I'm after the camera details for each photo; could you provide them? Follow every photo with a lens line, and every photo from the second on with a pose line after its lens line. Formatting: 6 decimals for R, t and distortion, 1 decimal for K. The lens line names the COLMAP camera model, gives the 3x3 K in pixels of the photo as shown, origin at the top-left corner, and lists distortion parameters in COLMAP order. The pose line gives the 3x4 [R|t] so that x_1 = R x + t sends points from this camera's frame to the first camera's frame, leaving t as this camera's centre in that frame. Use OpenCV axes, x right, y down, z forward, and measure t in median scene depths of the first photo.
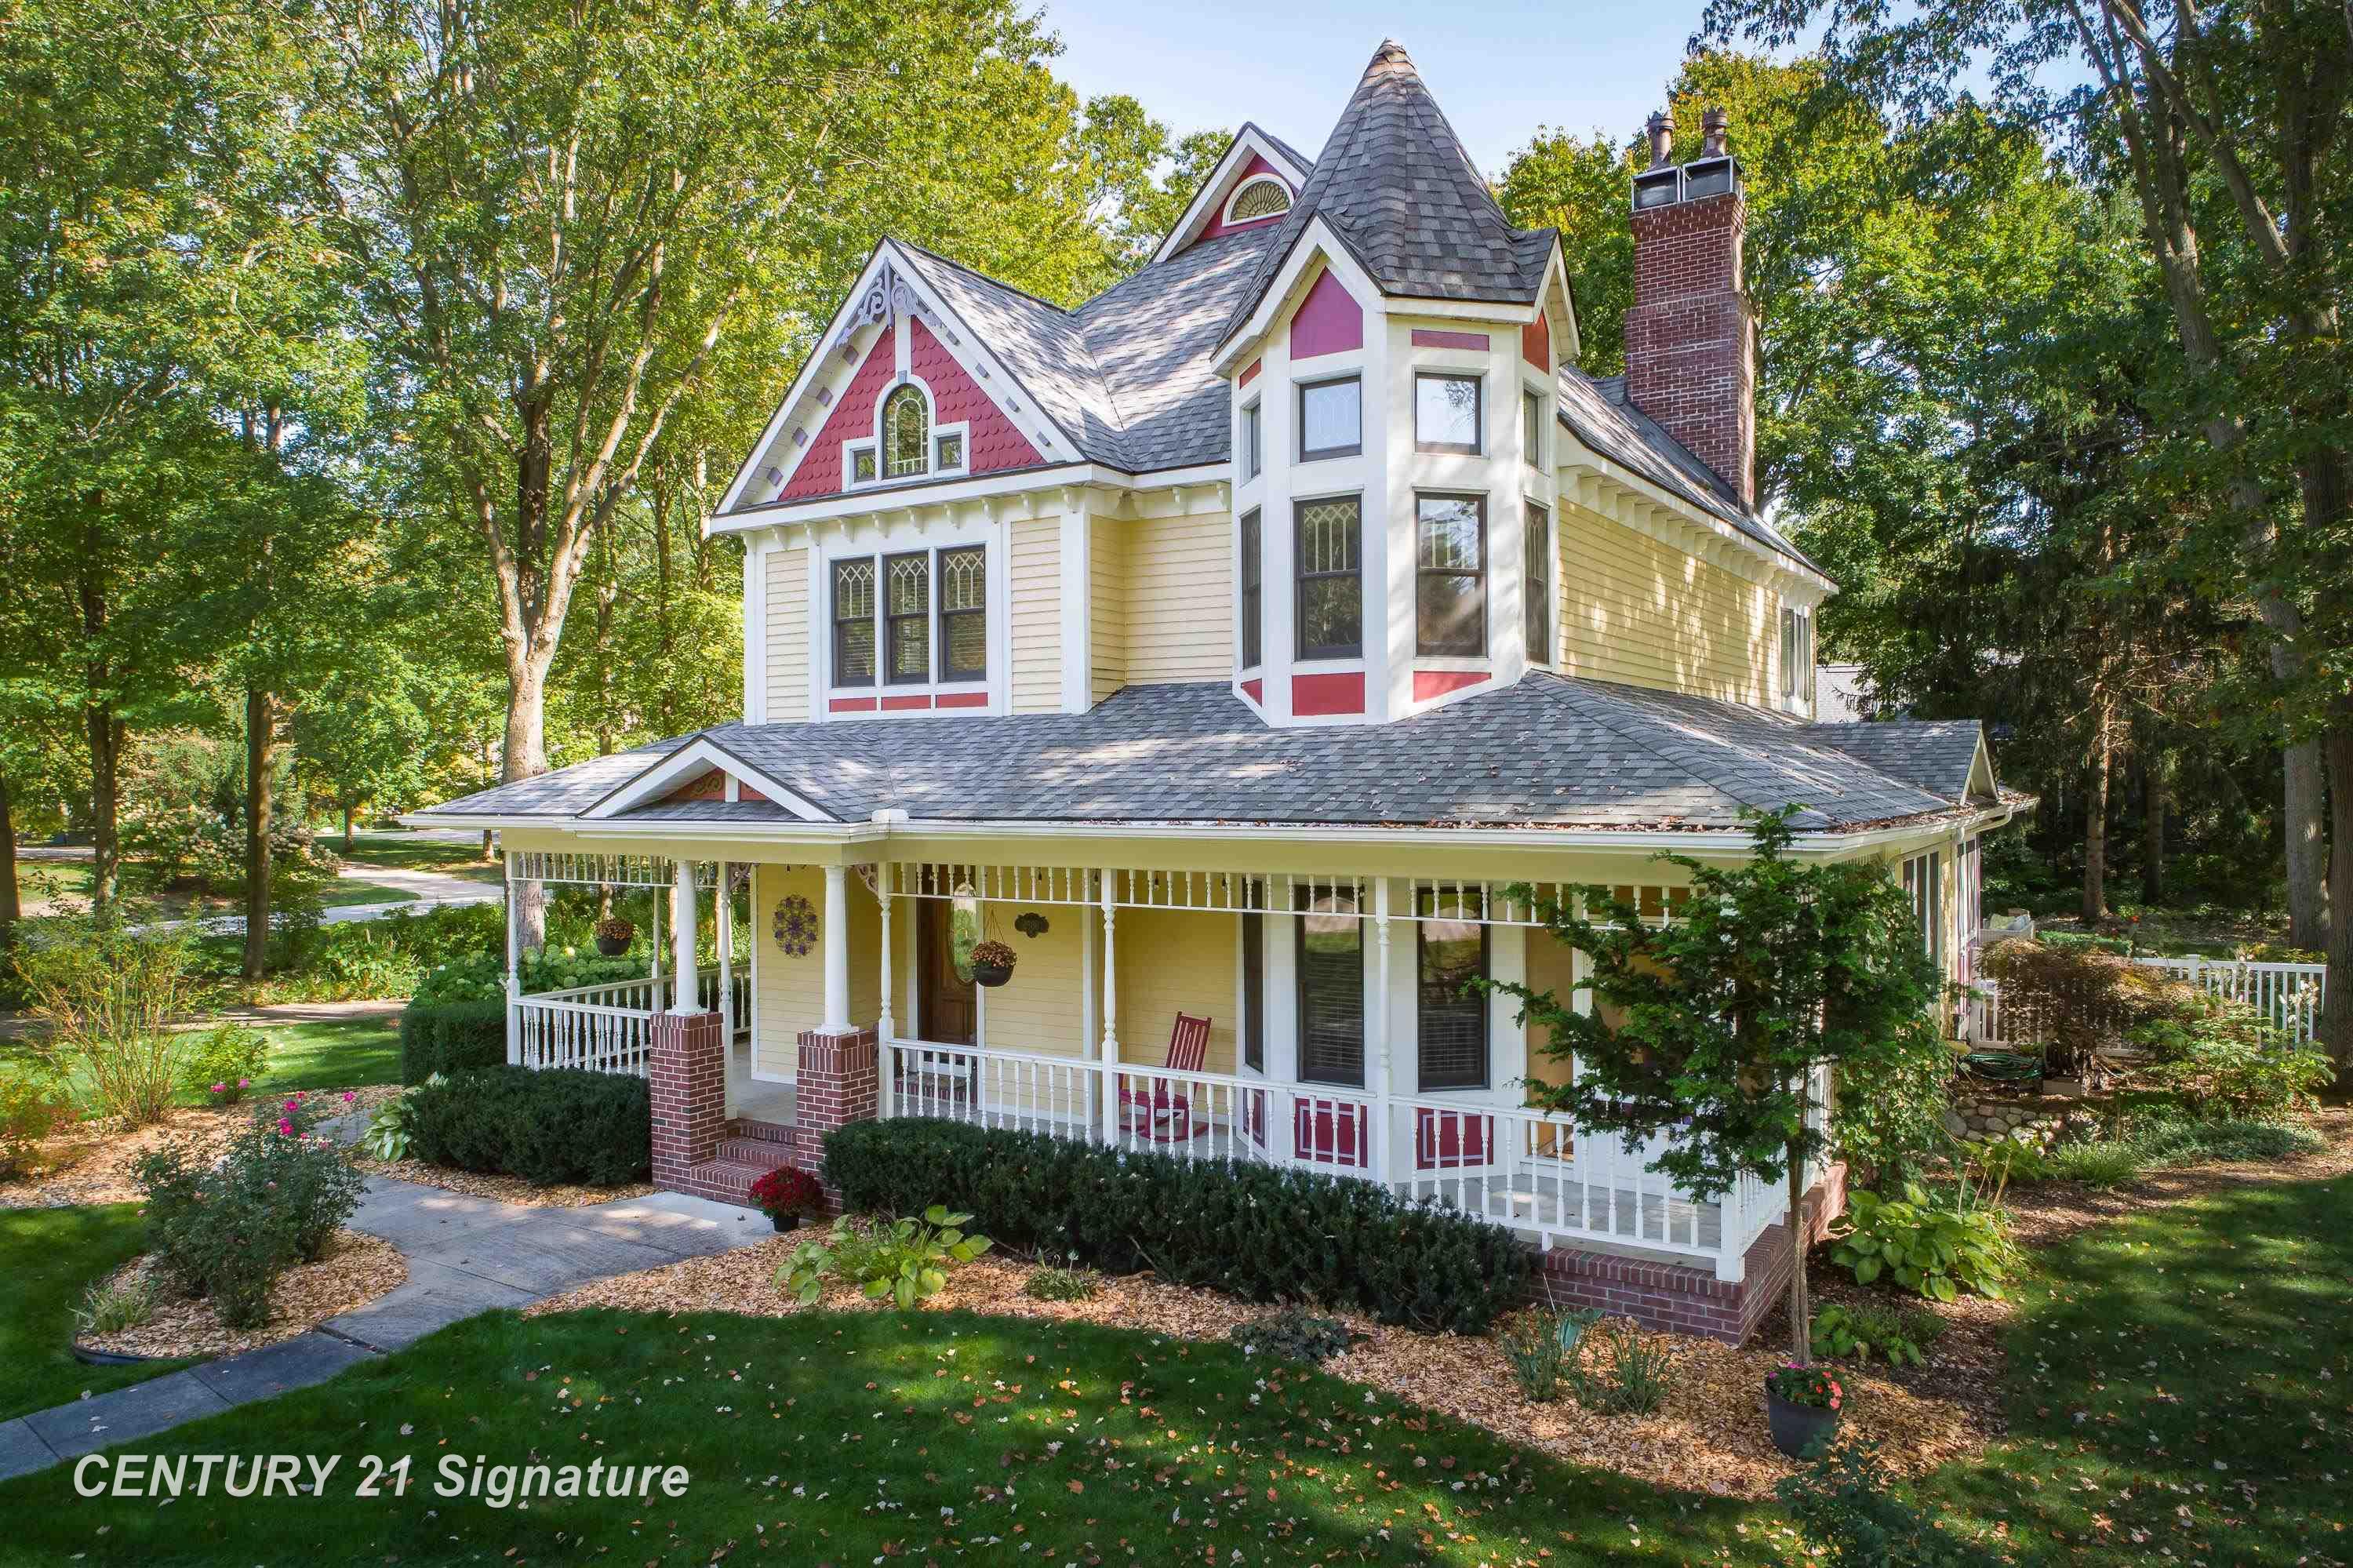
lens RADIAL K [[1574.8, 0, 1175.8], [0, 1574.8, 791.3], [0, 0, 1]] dist [0.000766, 0.008349]
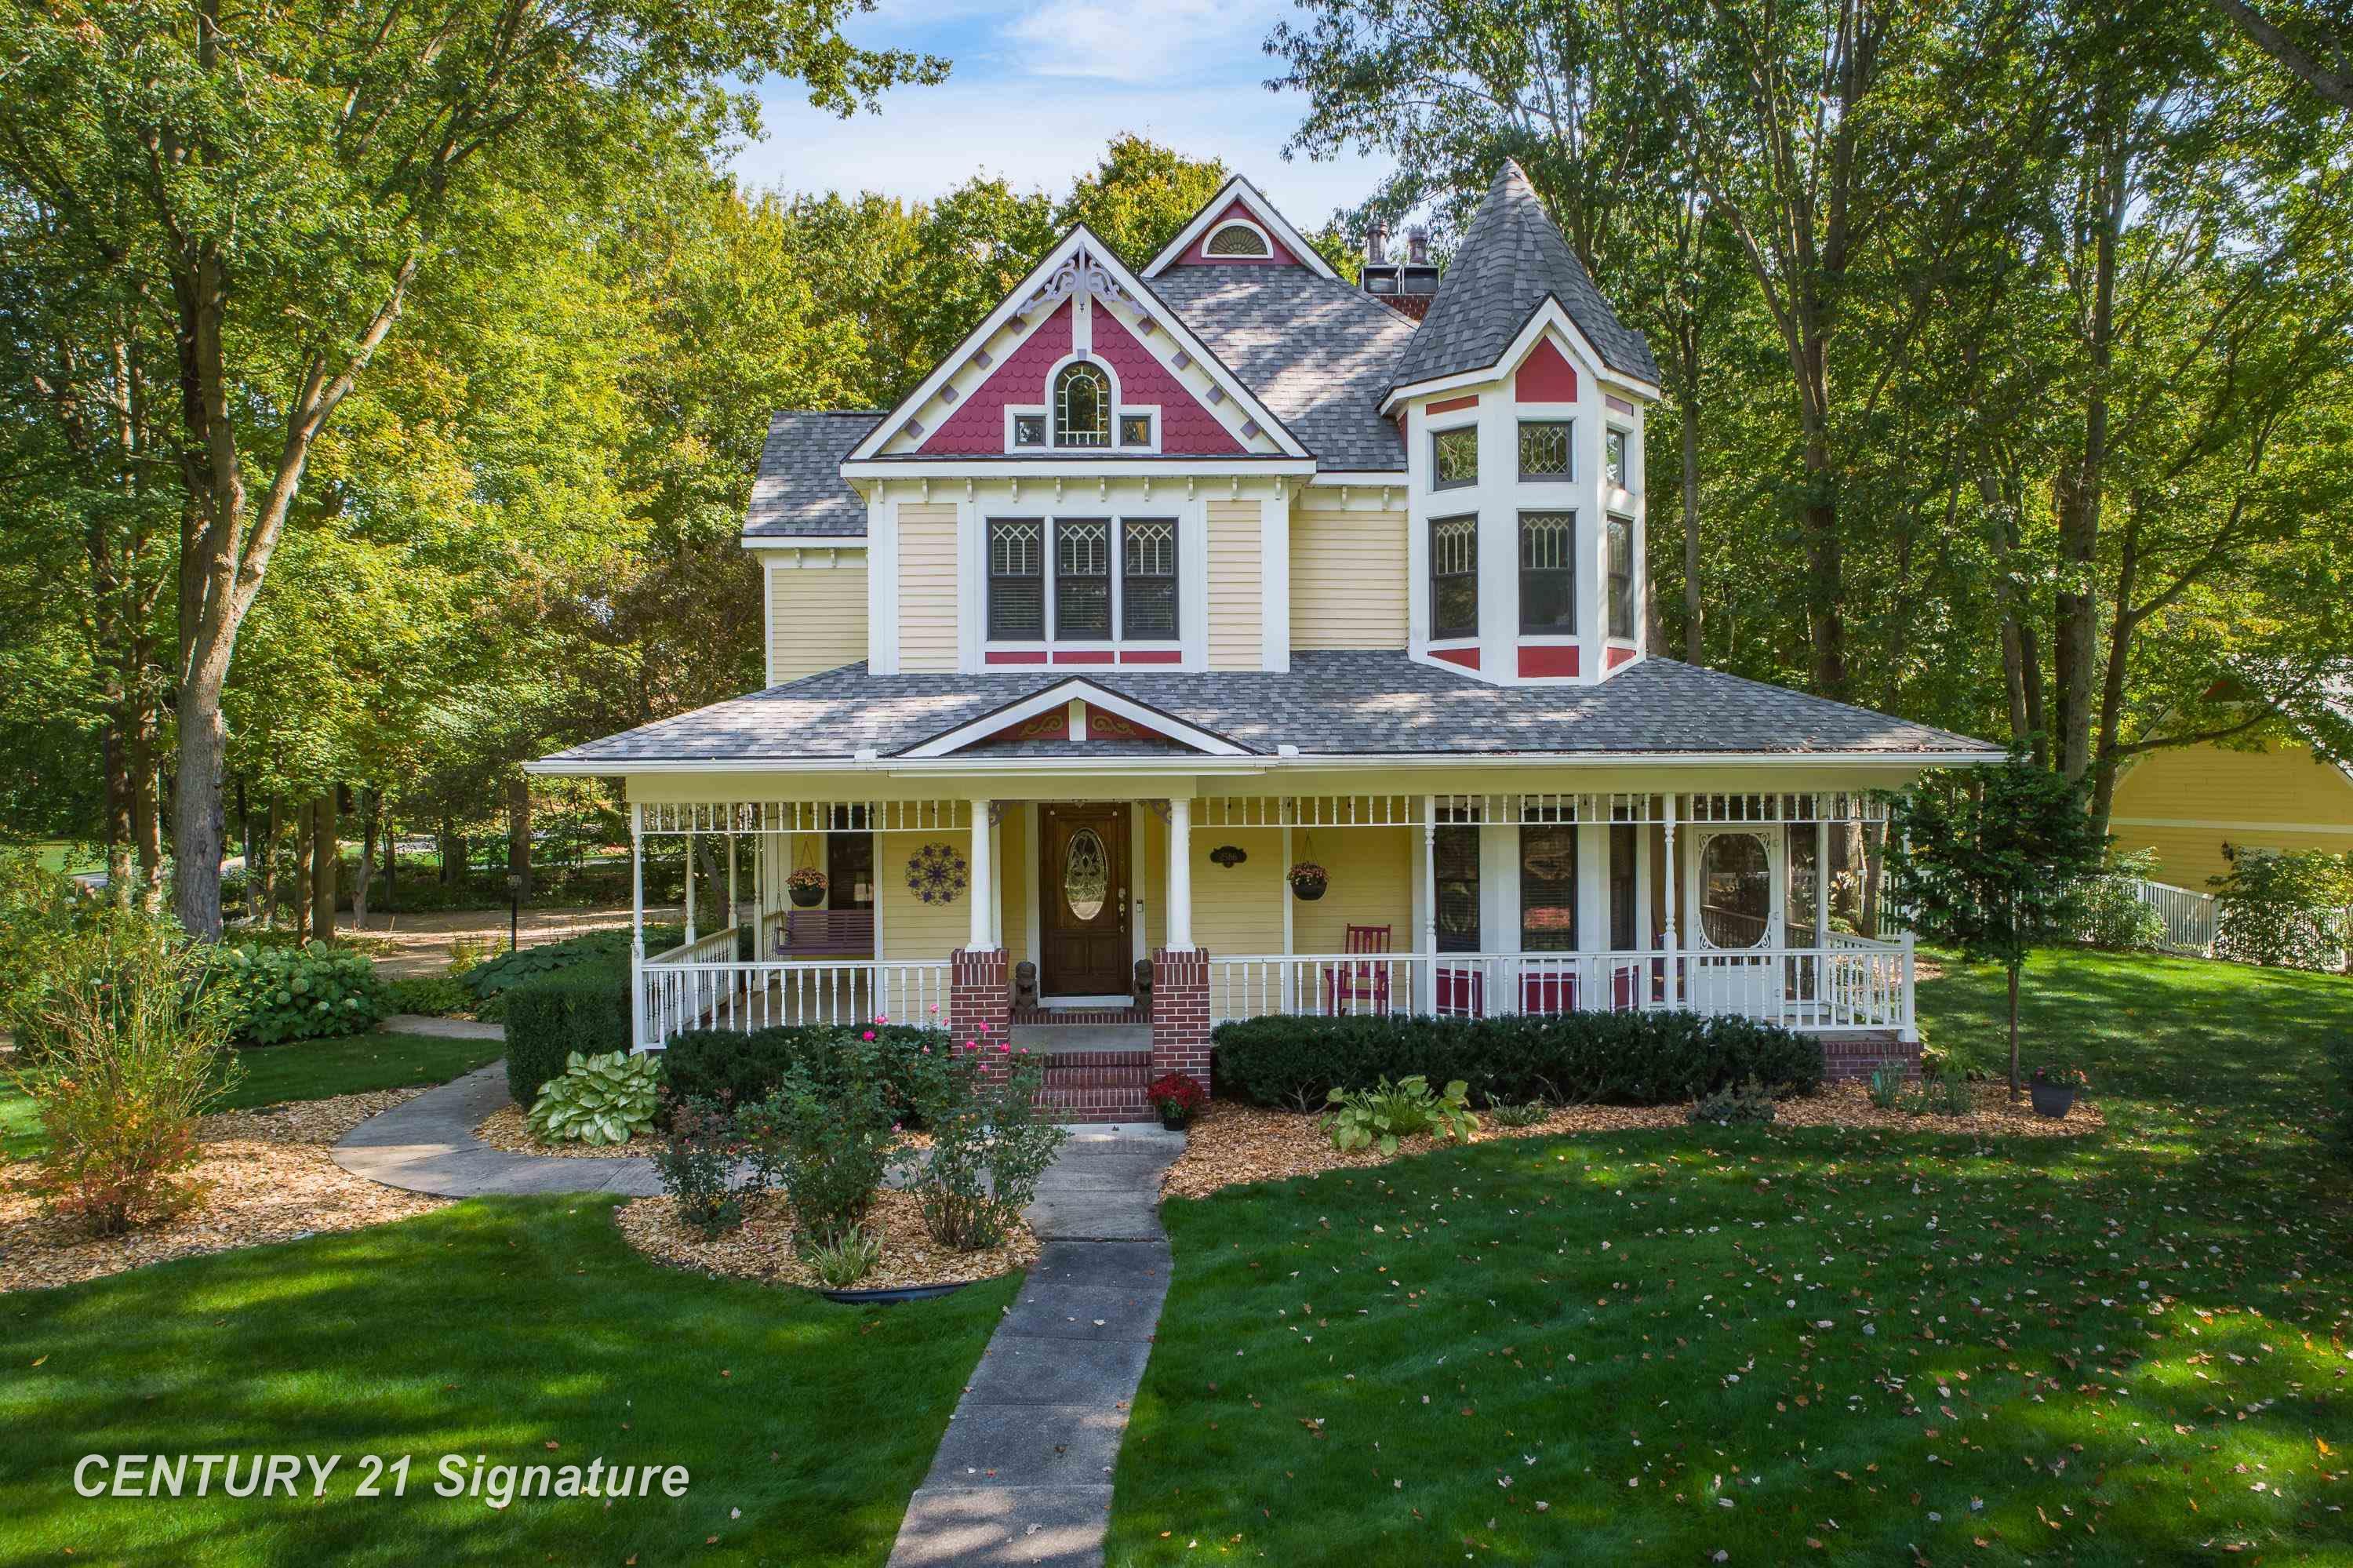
lens RADIAL K [[1574.8, 0, 1177.7], [0, 1574.8, 787.7], [0, 0, 1]] dist [0.000766, 0.008349]
pose [[0.821031, -0.003168, 0.570875, -0.754718], [0.007815, 0.999953, -0.005690, 0.040464], [-0.570831, 0.009133, 0.821017, 0.083715]]
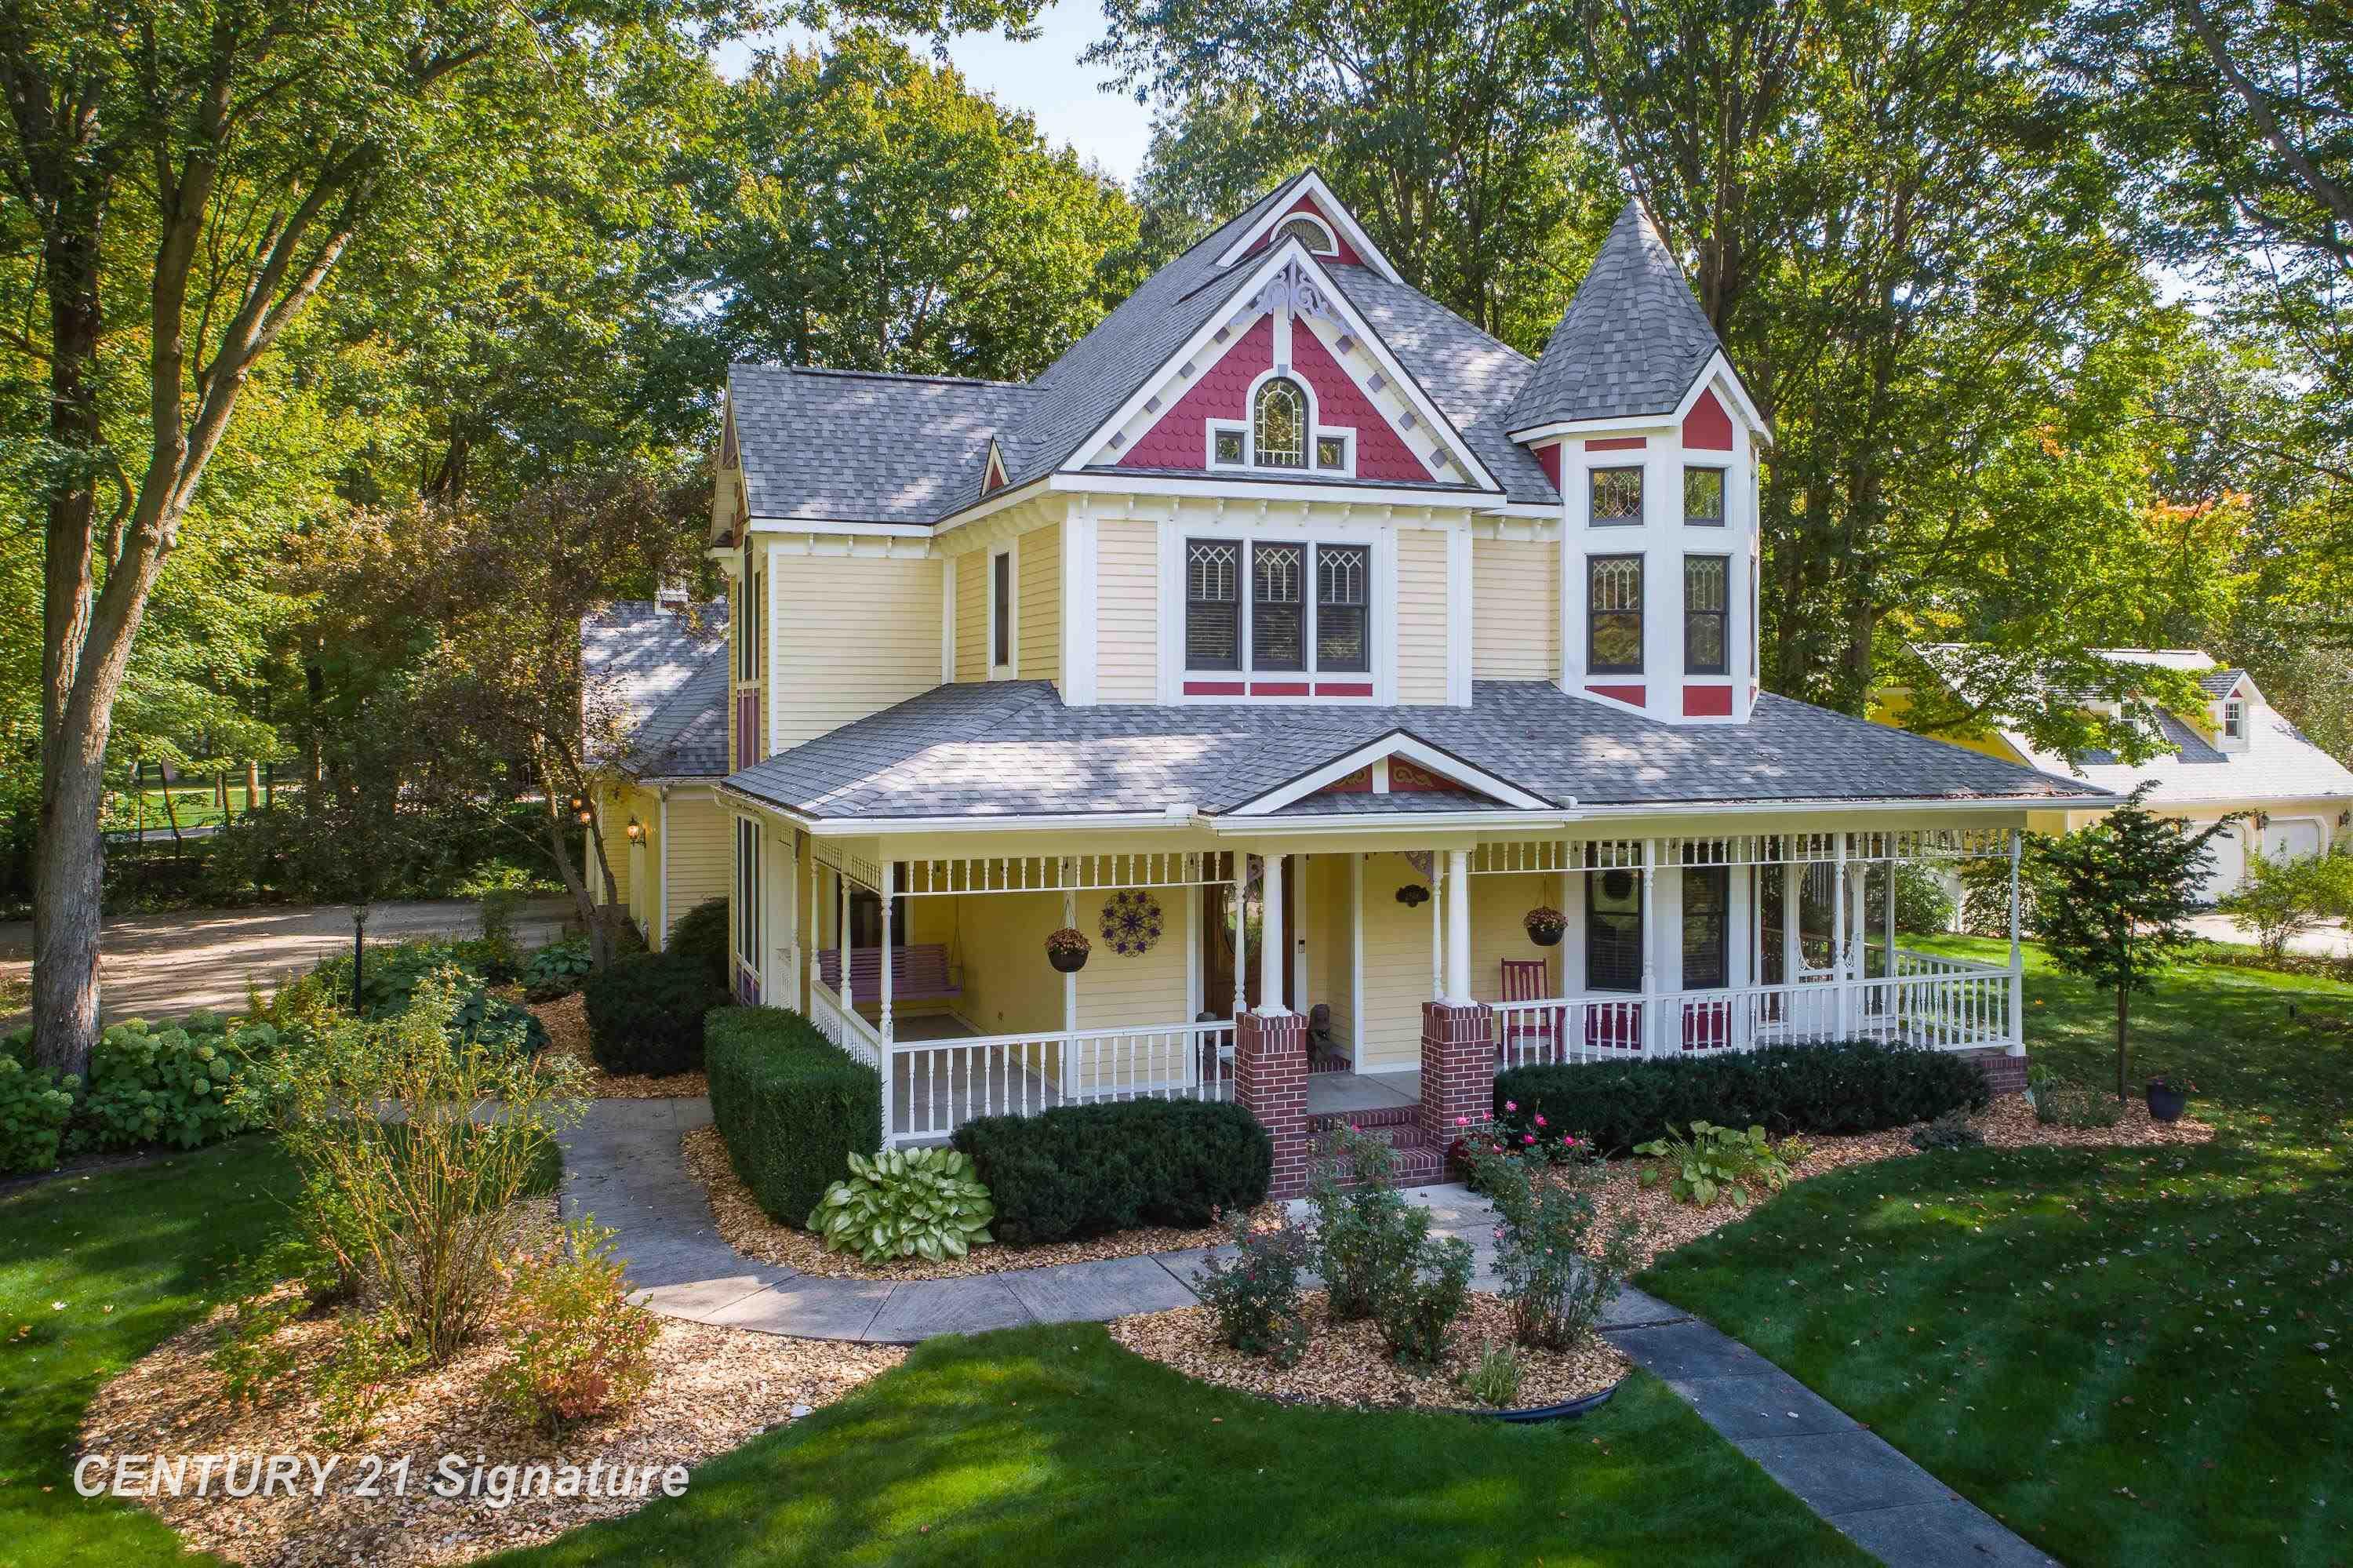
lens RADIAL K [[1759.7, 0, 1152.2], [0, 1759.7, 701.3], [0, 0, 1]] dist [-0.007496, 0.006959]
pose [[0.603340, 0.009933, 0.797422, -1.161609], [0.000312, 0.999919, -0.012691, -0.035001], [-0.797484, 0.007906, 0.603289, 0.391088]]
